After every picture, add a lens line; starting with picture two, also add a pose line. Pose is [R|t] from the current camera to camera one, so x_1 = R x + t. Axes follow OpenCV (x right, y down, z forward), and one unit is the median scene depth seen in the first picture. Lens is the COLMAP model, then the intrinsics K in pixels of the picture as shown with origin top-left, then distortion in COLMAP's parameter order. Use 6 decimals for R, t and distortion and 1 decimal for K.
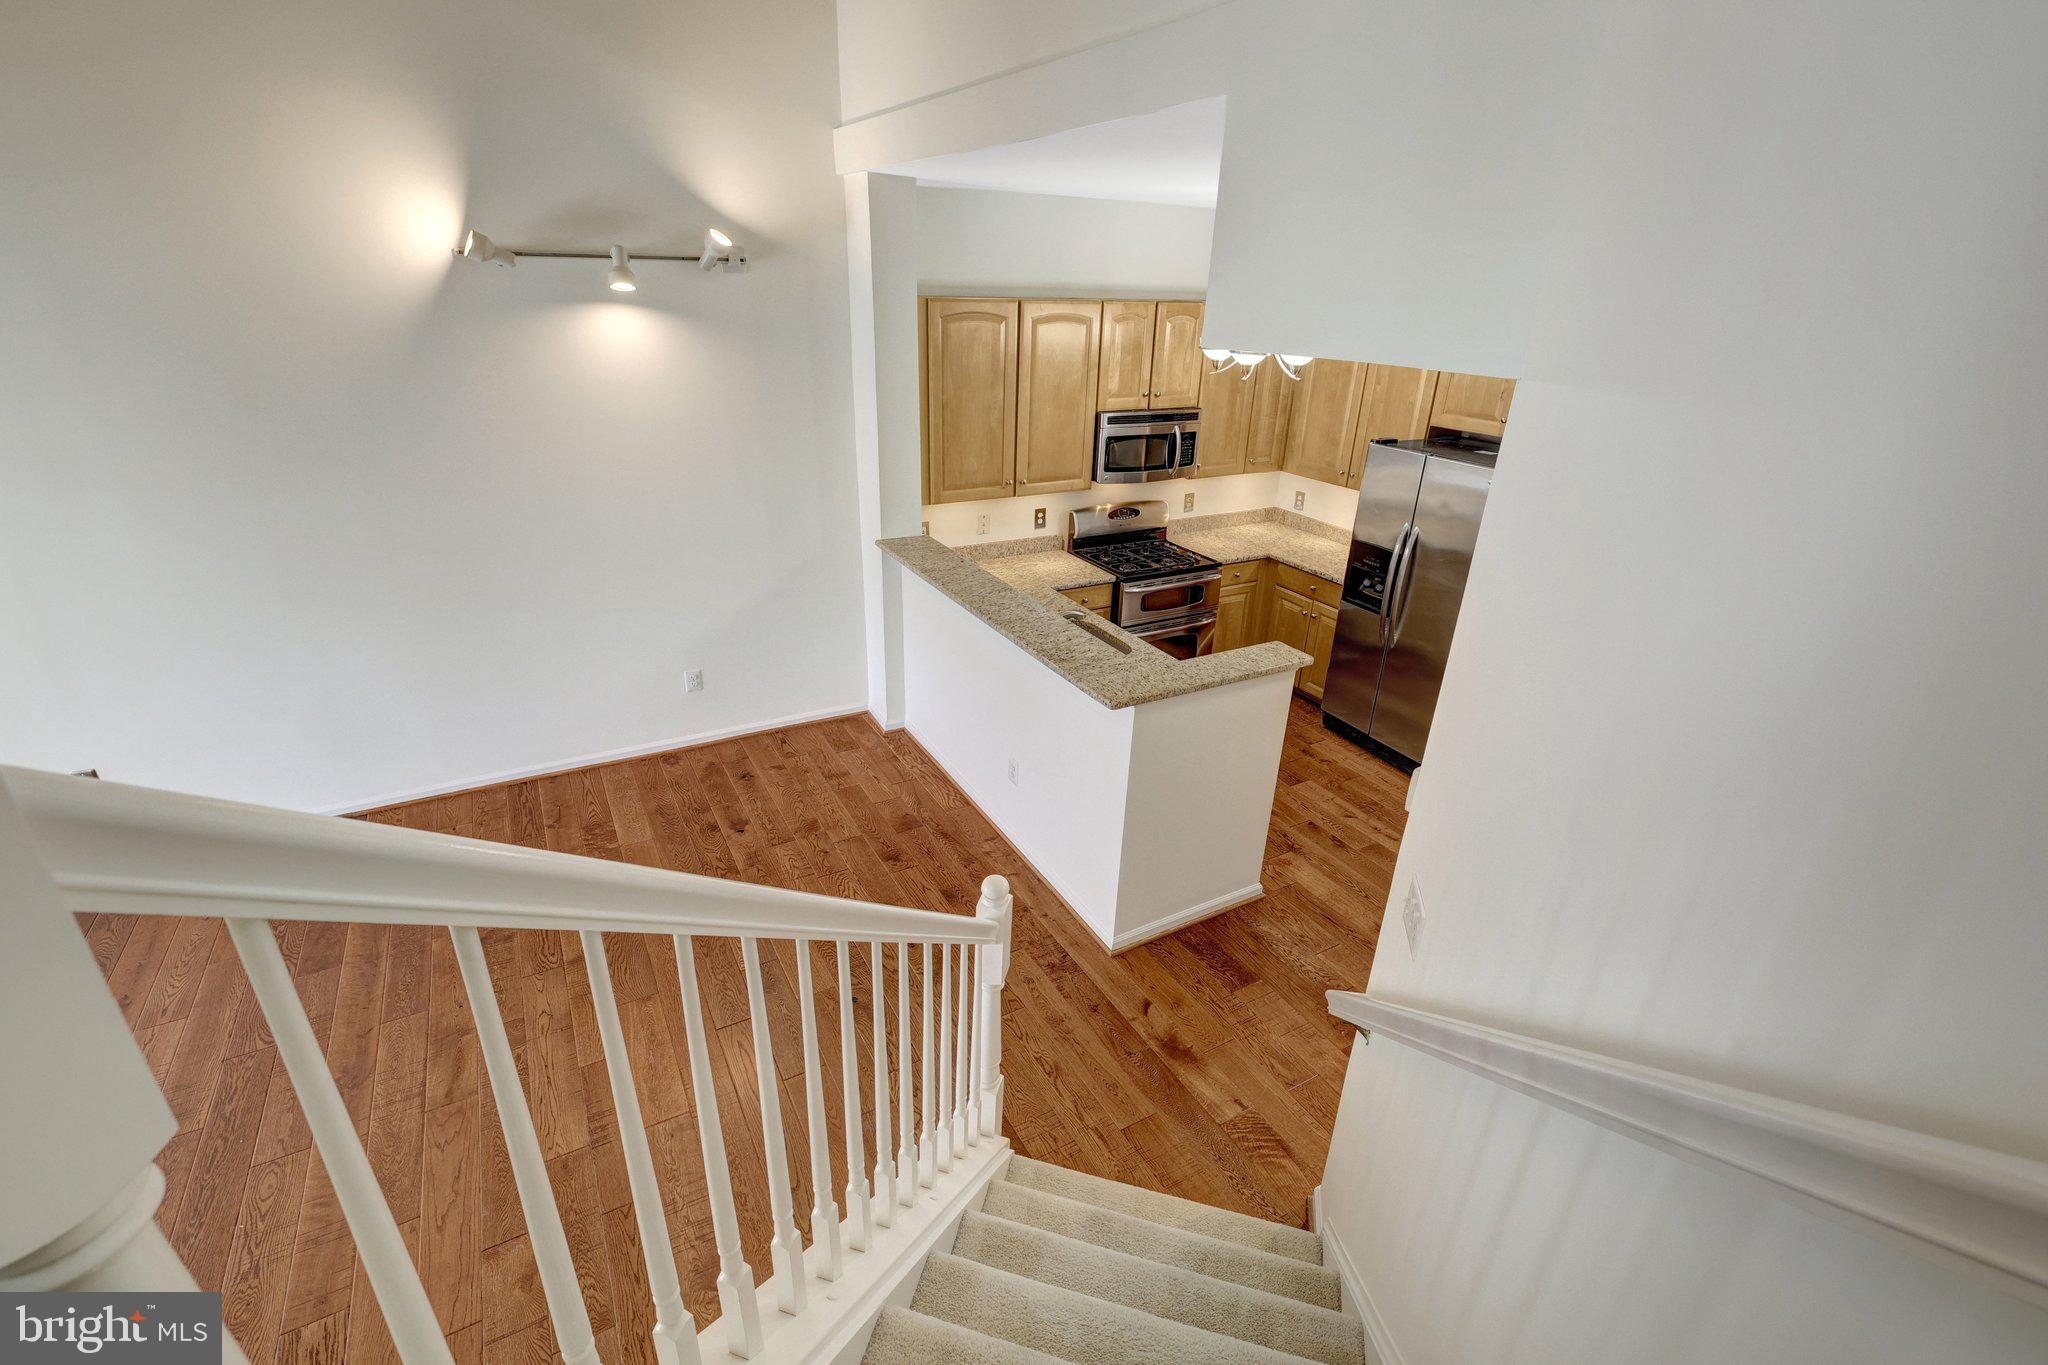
lens RADIAL K [[883.4, 0, 1028.0], [0, 883.4, 664.7], [0, 0, 1]] dist [0.000193, 0.002037]
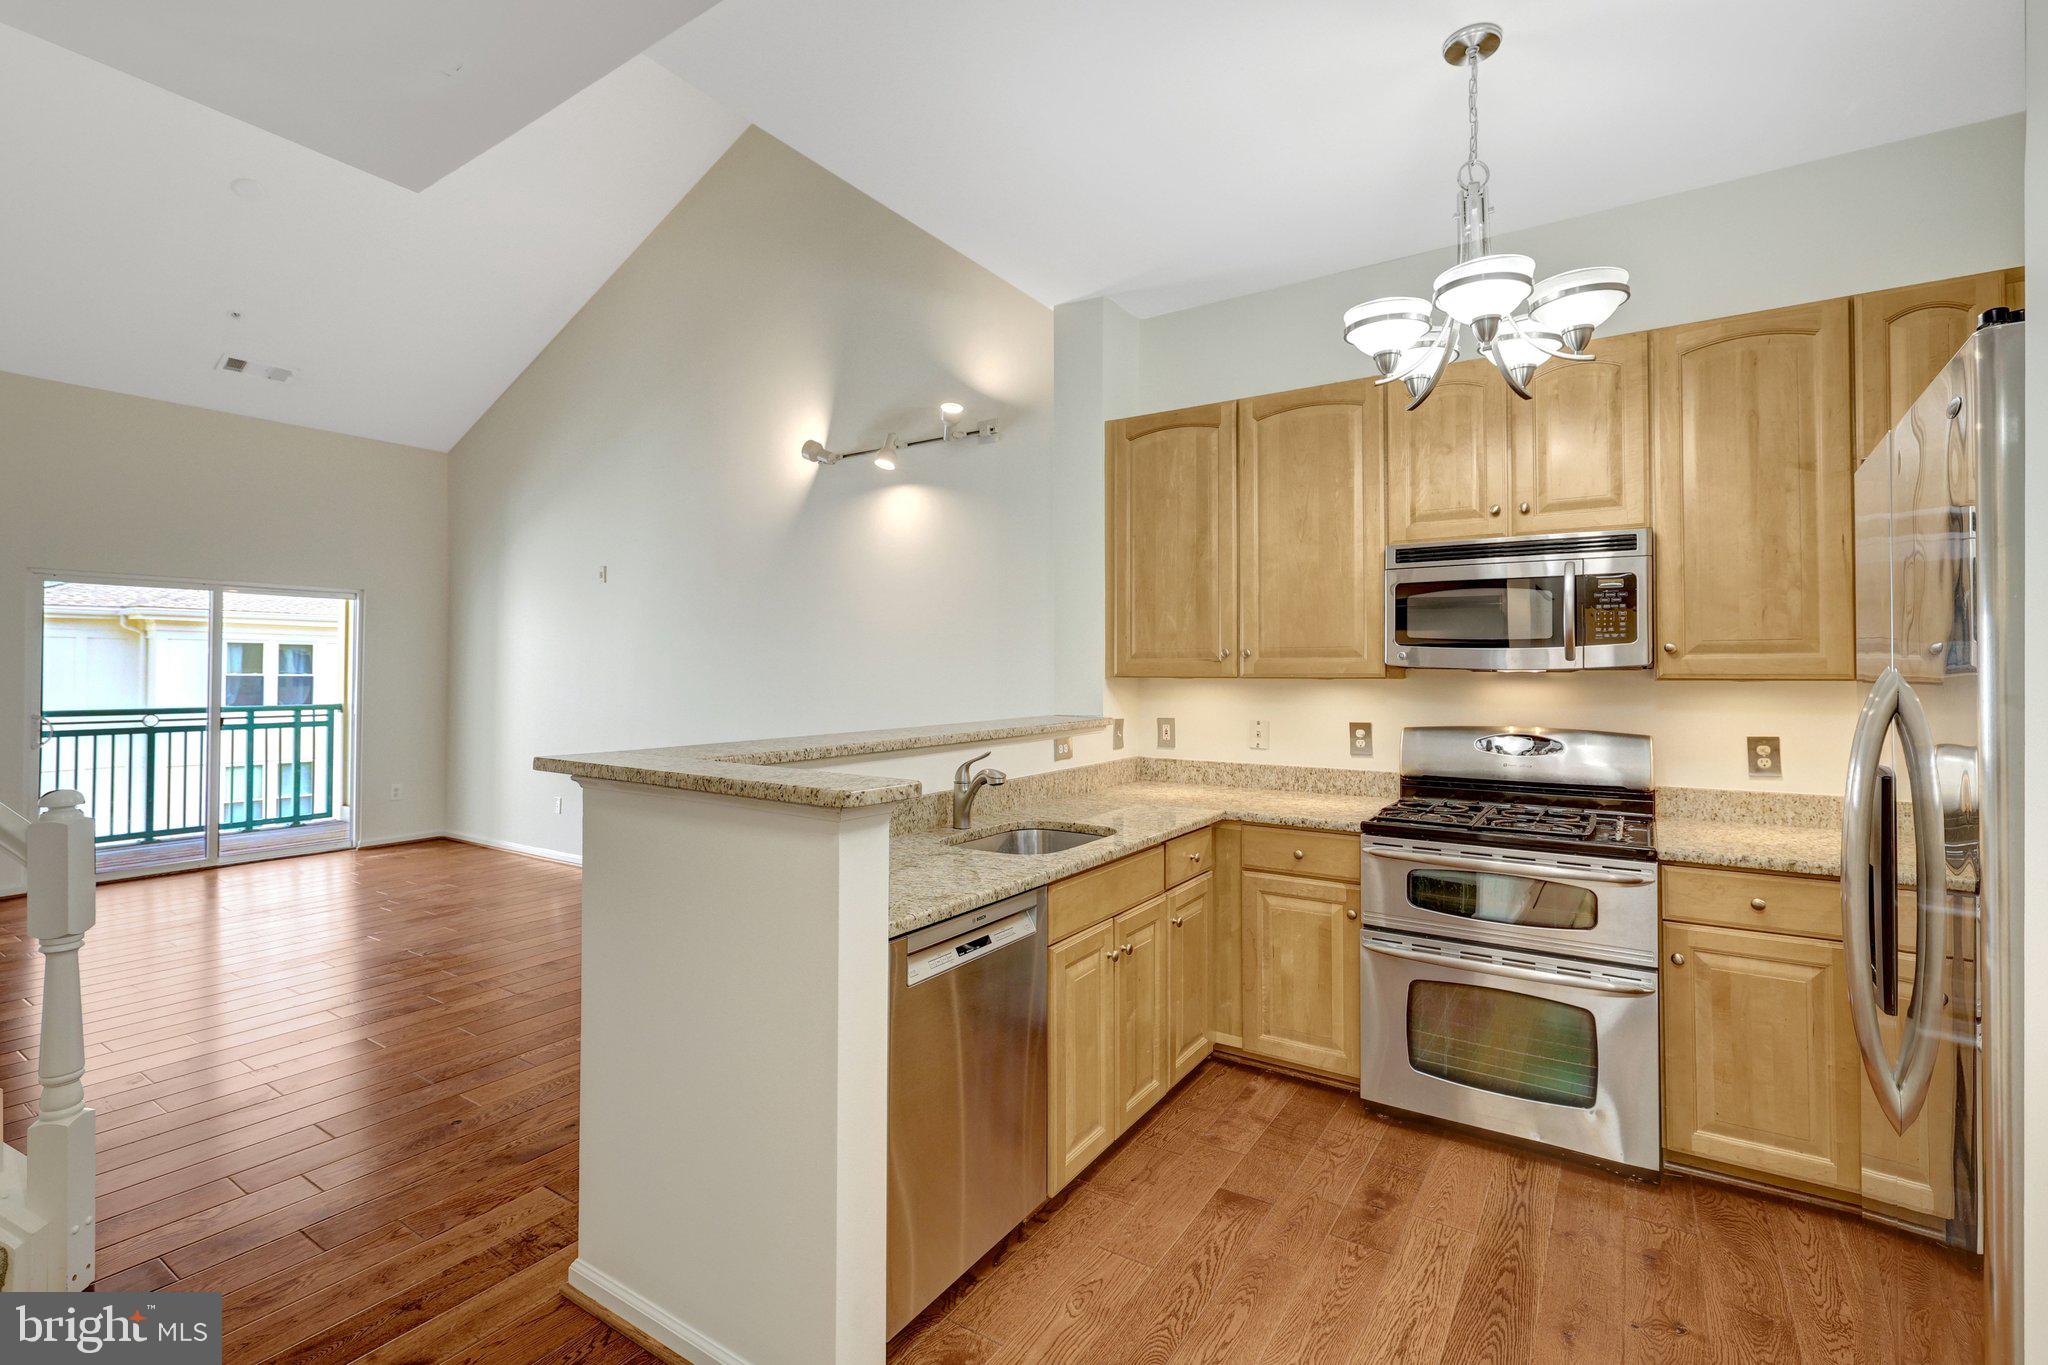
lens RADIAL K [[928.5, 0, 1020.3], [0, 928.5, 652.4], [0, 0, 1]] dist [0.002409, 0.000770]
pose [[0.454963, -0.046232, -0.889309, 0.483884], [-0.343882, 0.912065, -0.223342, 0.001604], [0.821434, 0.407430, 0.399058, 0.543658]]
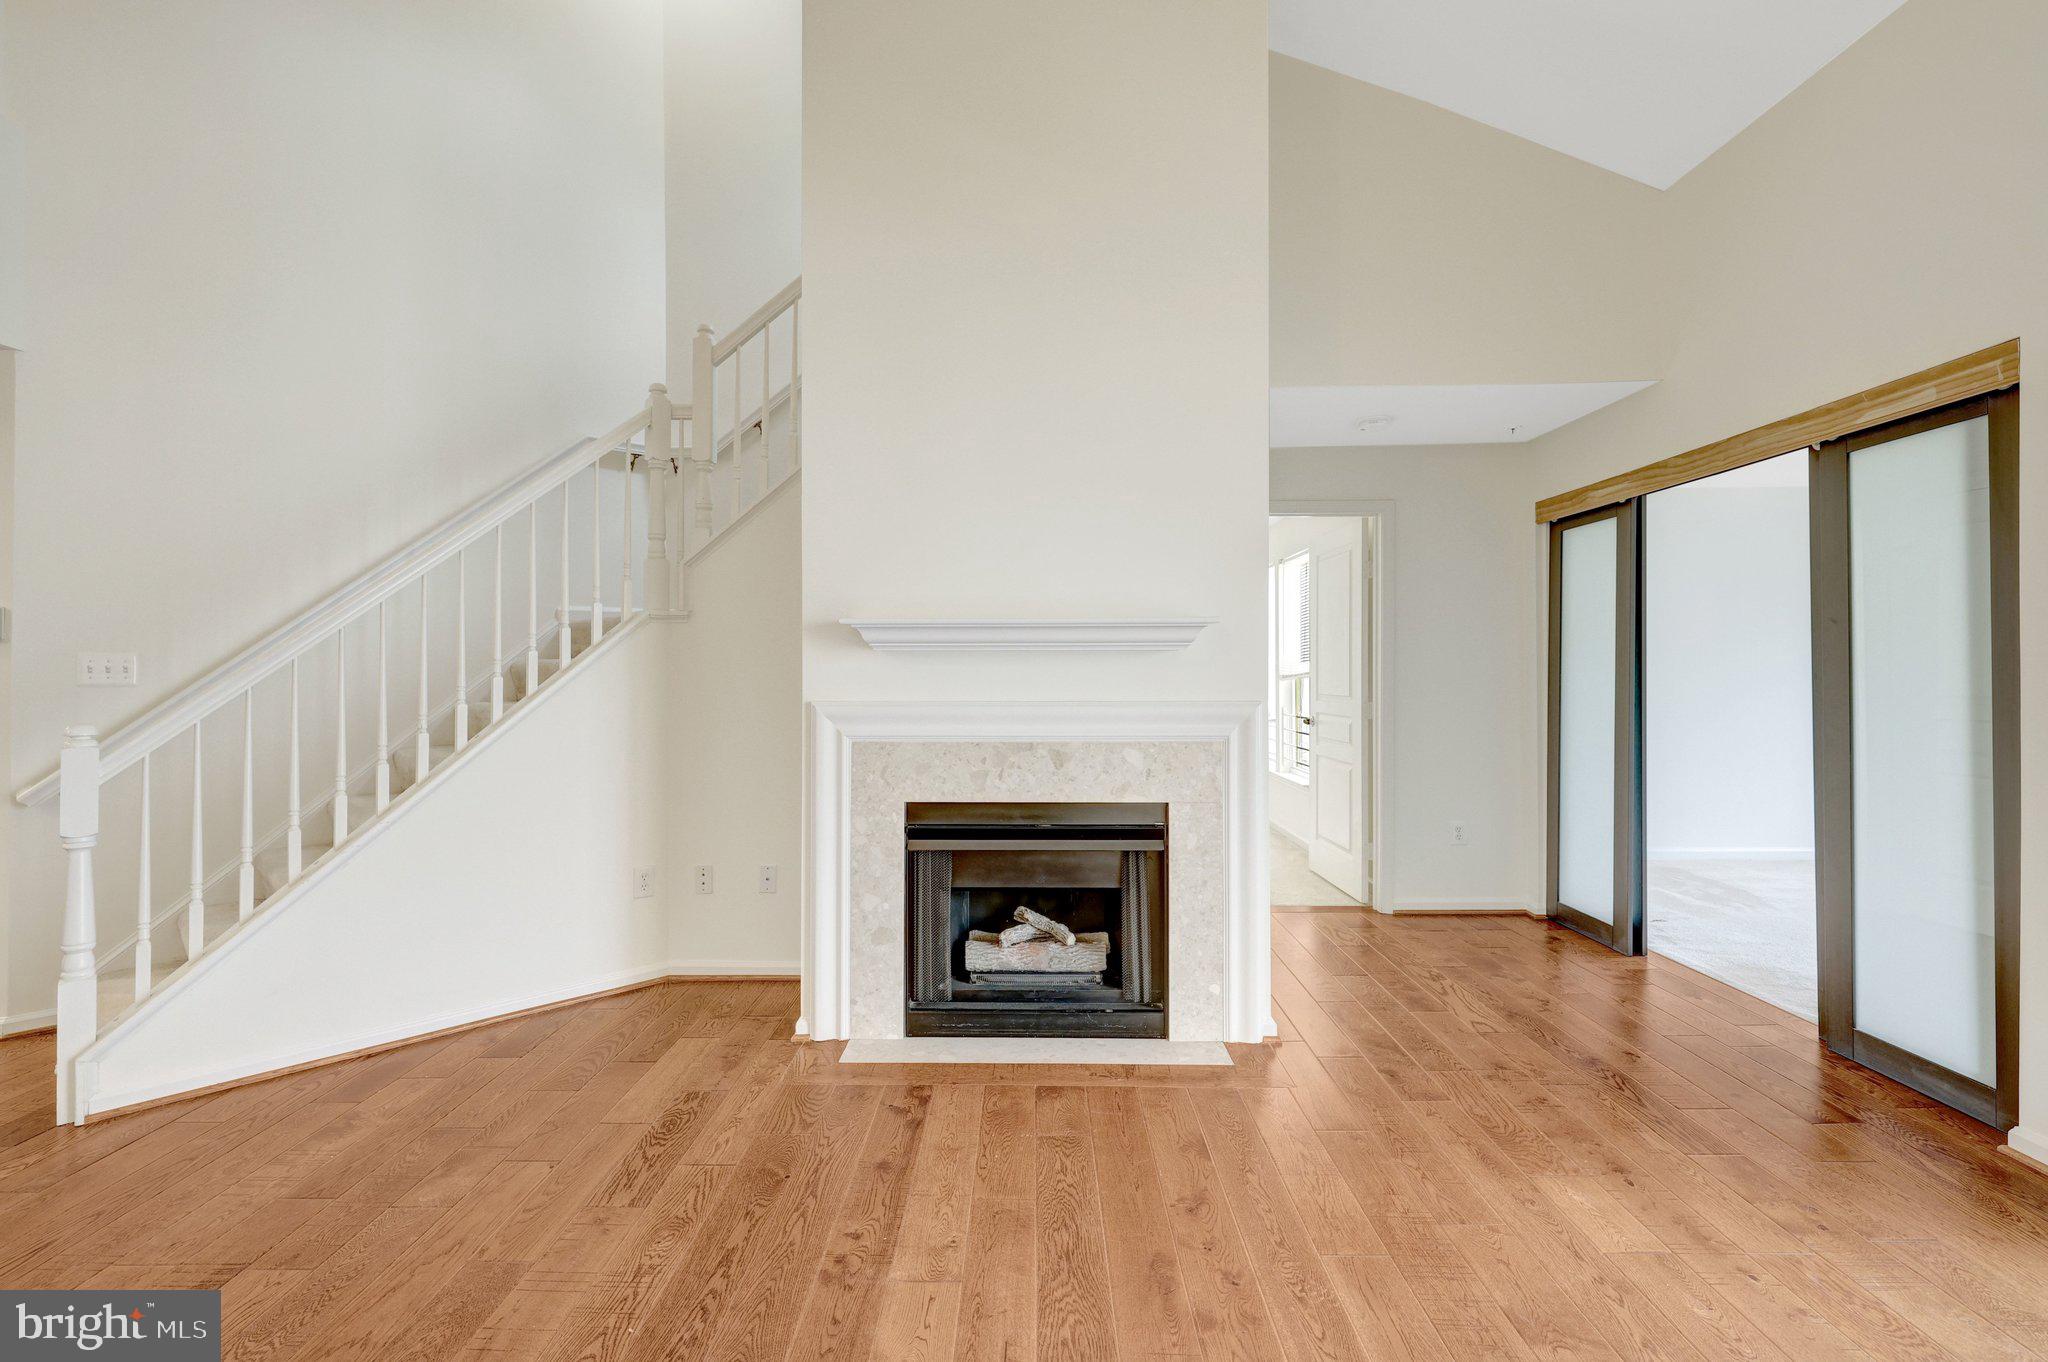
lens RADIAL K [[950.8, 0, 1019.3], [0, 950.8, 656.7], [0, 0, 1]] dist [-0.001803, 0.000218]
pose [[-0.858603, -0.018555, 0.512305, -0.667918], [0.187202, 0.918982, 0.347028, -0.014432], [-0.477238, 0.393863, -0.785567, 0.545035]]
